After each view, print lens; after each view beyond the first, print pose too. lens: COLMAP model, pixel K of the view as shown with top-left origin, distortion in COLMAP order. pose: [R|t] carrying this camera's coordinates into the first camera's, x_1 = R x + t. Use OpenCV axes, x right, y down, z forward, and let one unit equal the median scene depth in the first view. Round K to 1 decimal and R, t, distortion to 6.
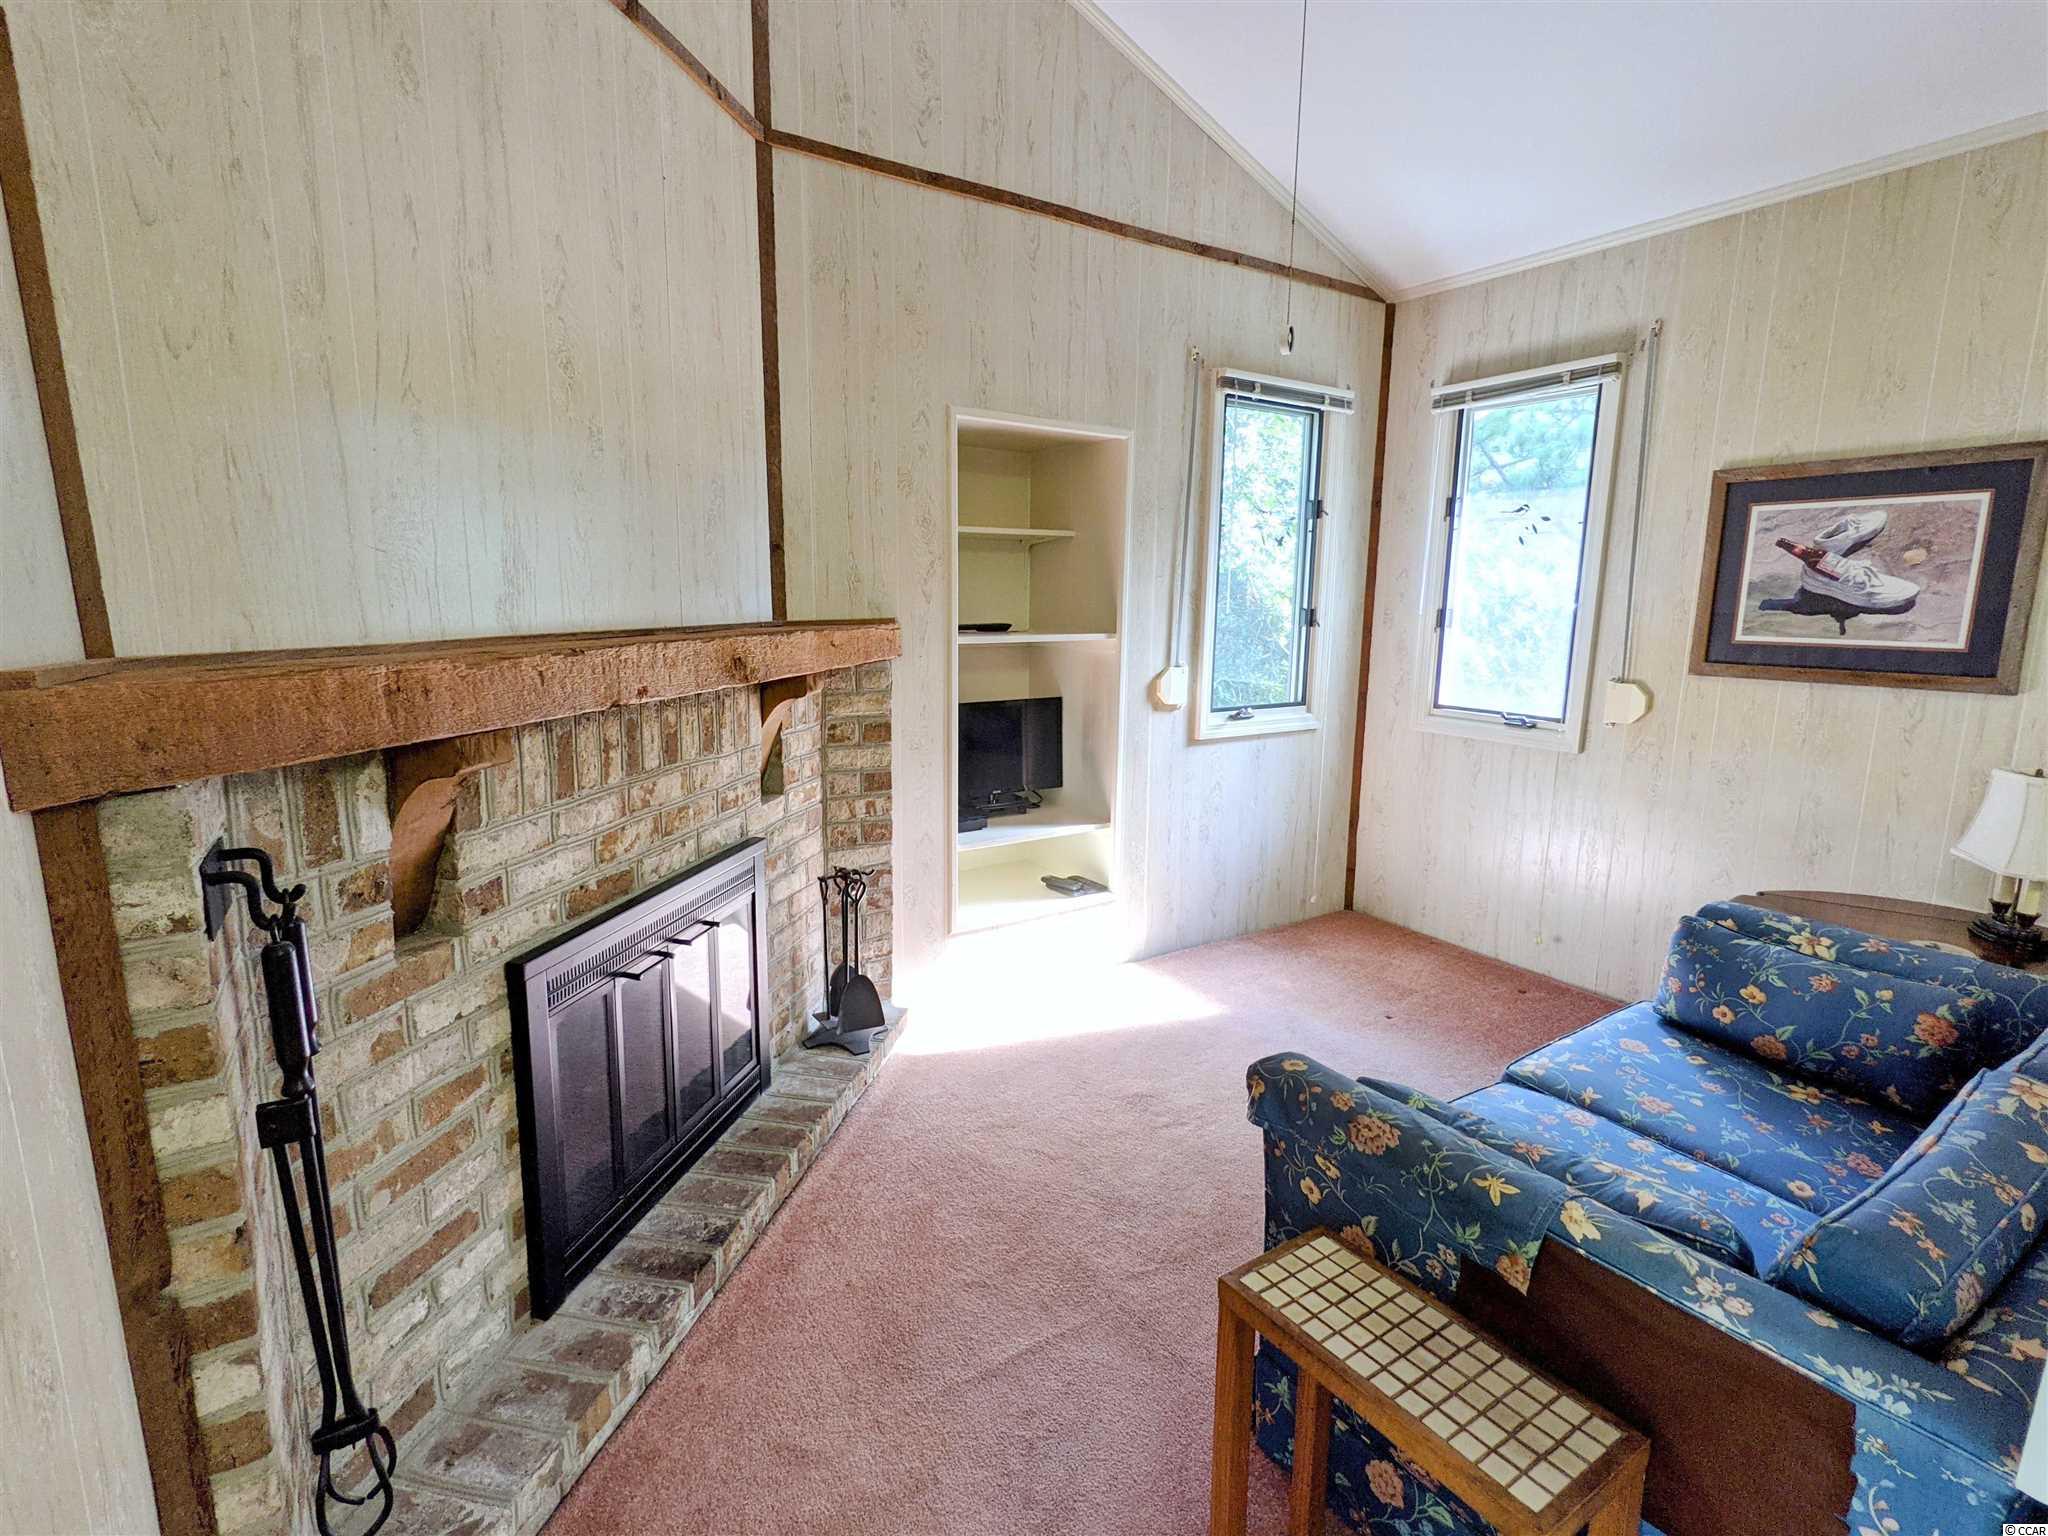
lens RADIAL K [[997.1, 0, 1039.3], [0, 997.1, 773.1], [0, 0, 1]] dist [0.013970, 0.000542]
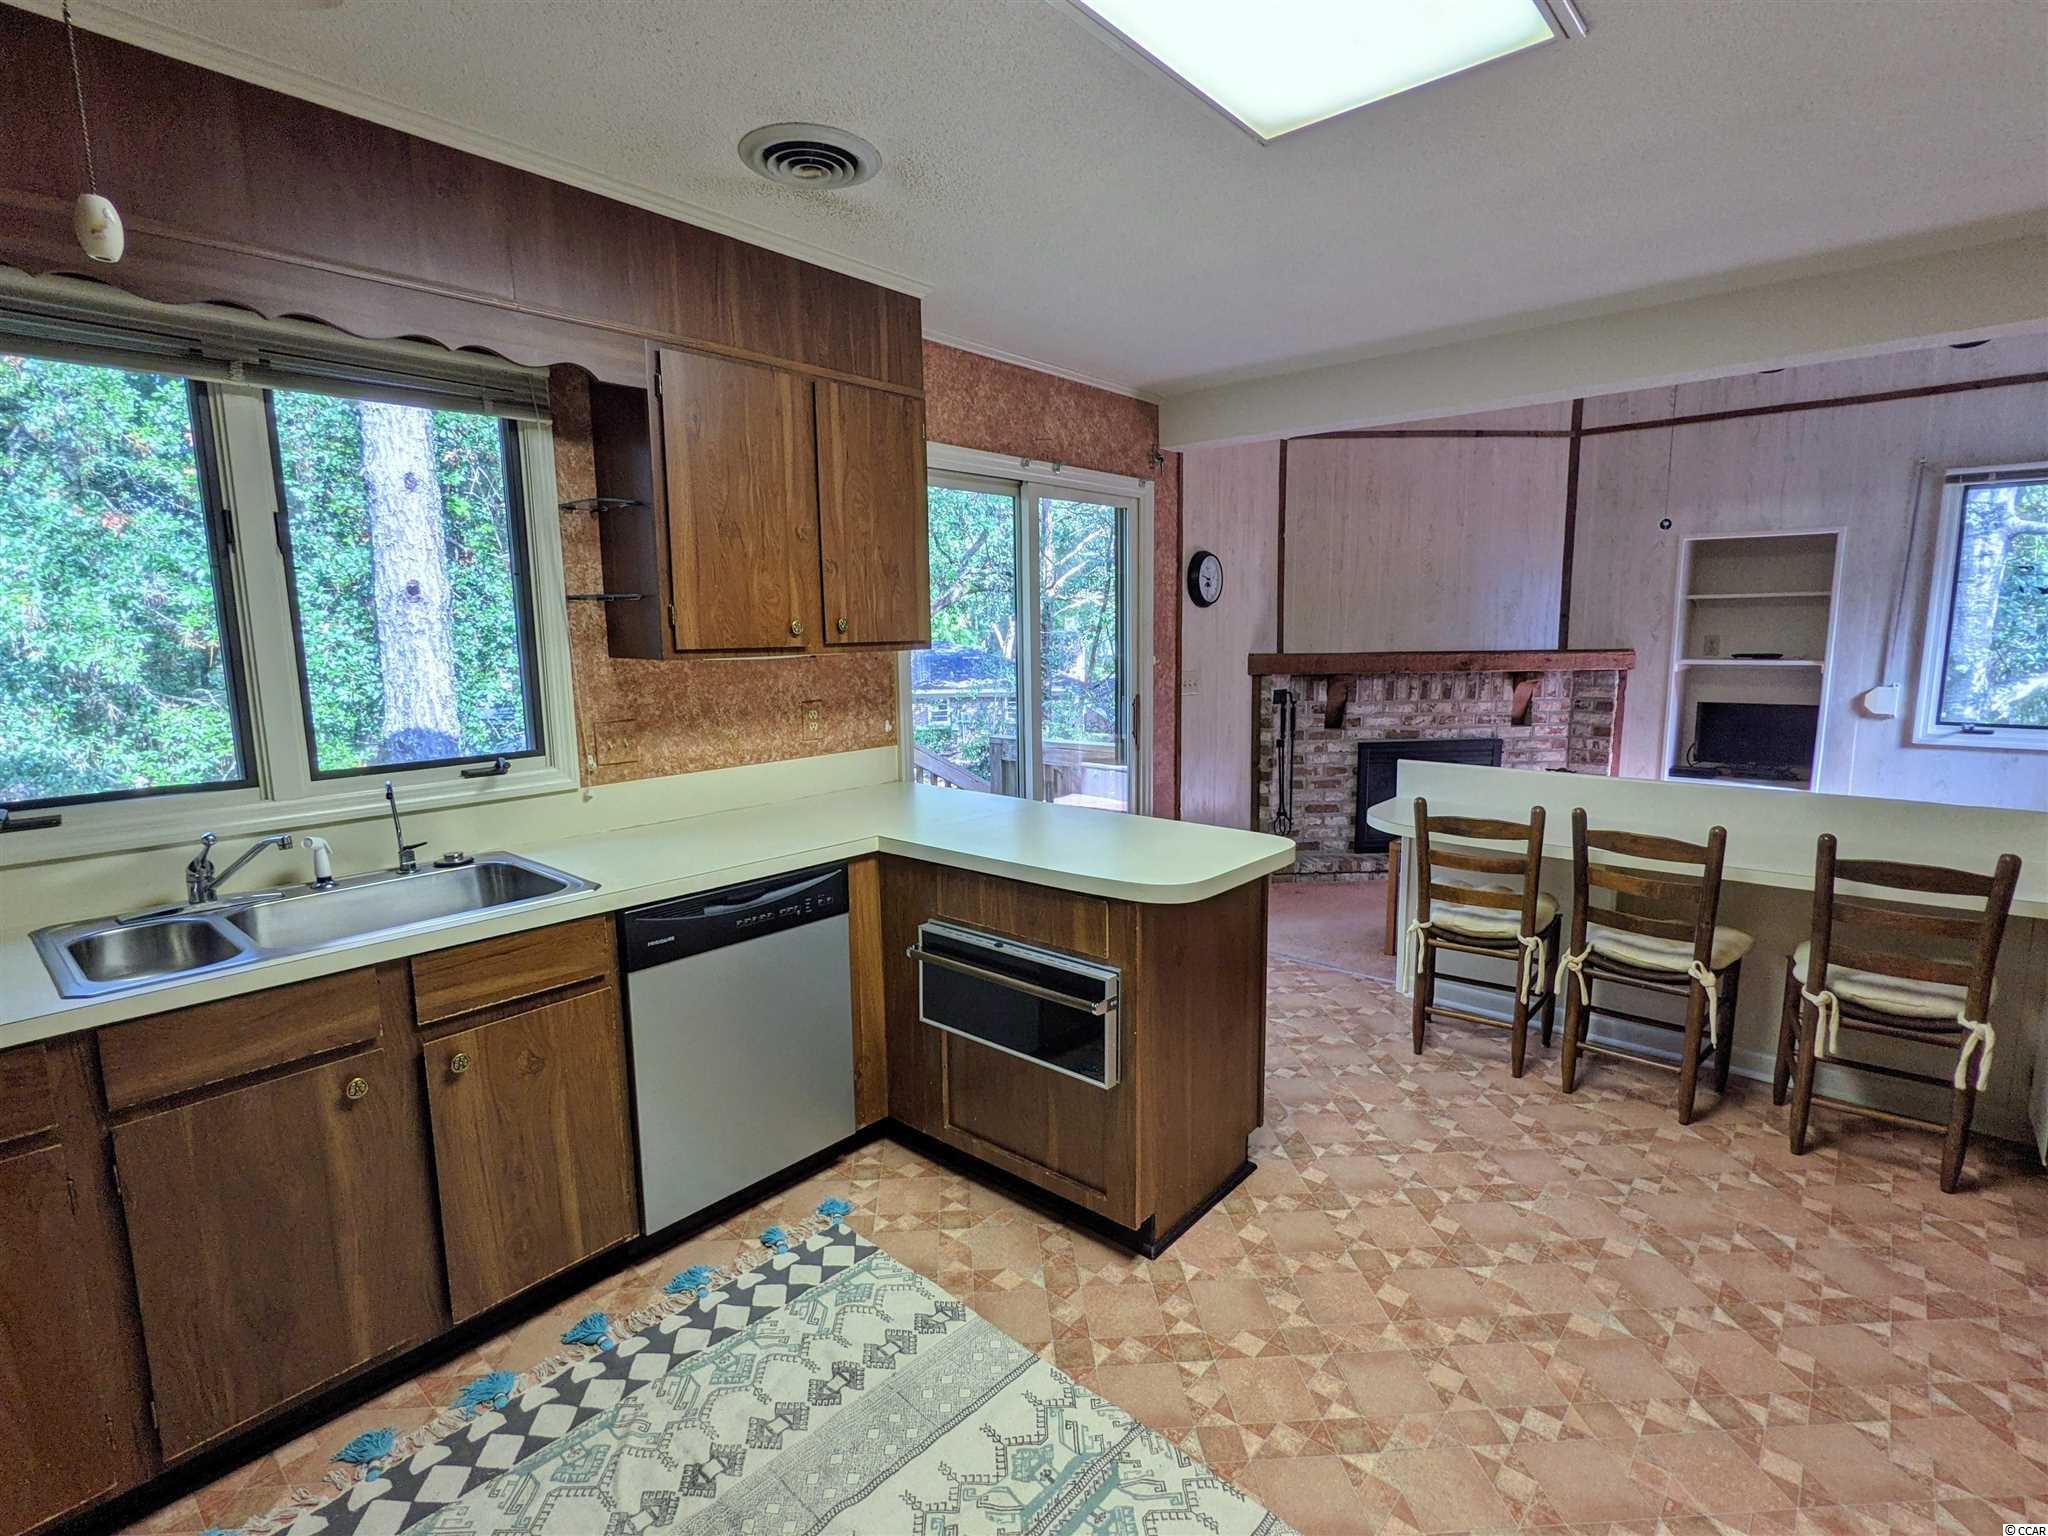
lens RADIAL K [[987.3, 0, 1024.0], [0, 987.3, 768.0], [0, 0, 1]] dist [0.012561, -0.000419]
pose [[0.262229, 0.124623, -0.956925, 2.056193], [-0.159374, 0.983602, 0.084424, 0.138686], [0.951754, 0.130371, 0.277790, -0.893044]]
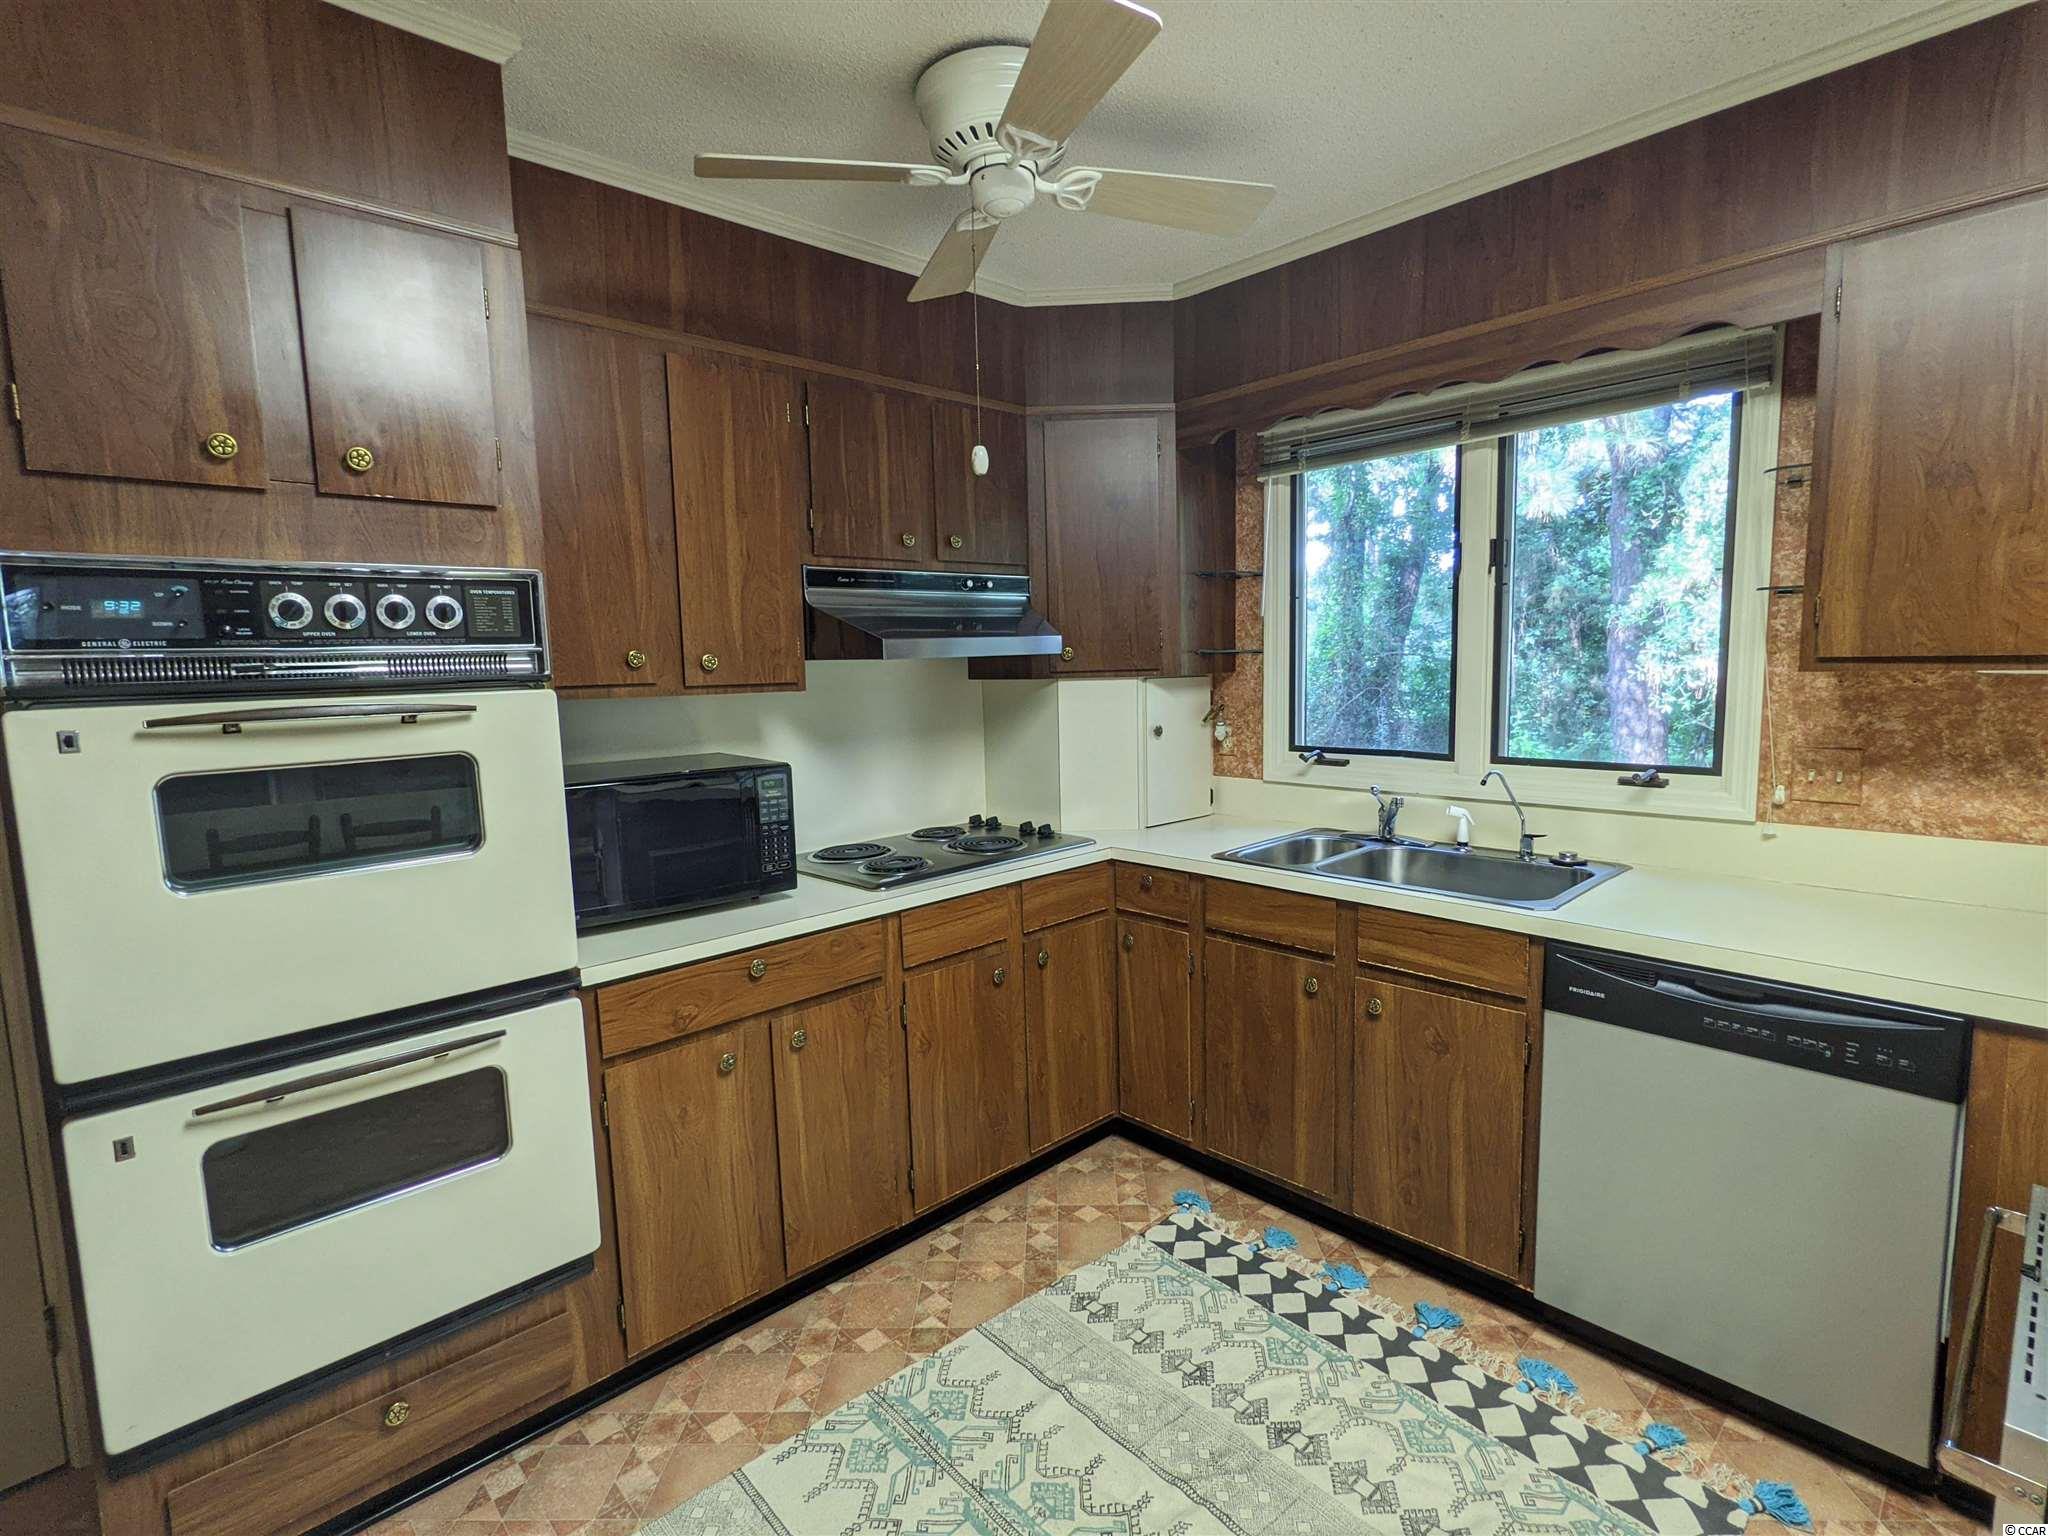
lens RADIAL K [[997.1, 0, 1039.3], [0, 997.1, 773.1], [0, 0, 1]] dist [0.013970, 0.000542]
pose [[-0.984459, 0.032018, -0.172670, 1.600942], [-0.019639, 0.956999, 0.289425, 0.010919], [0.174512, 0.288318, -0.941498, -0.181559]]
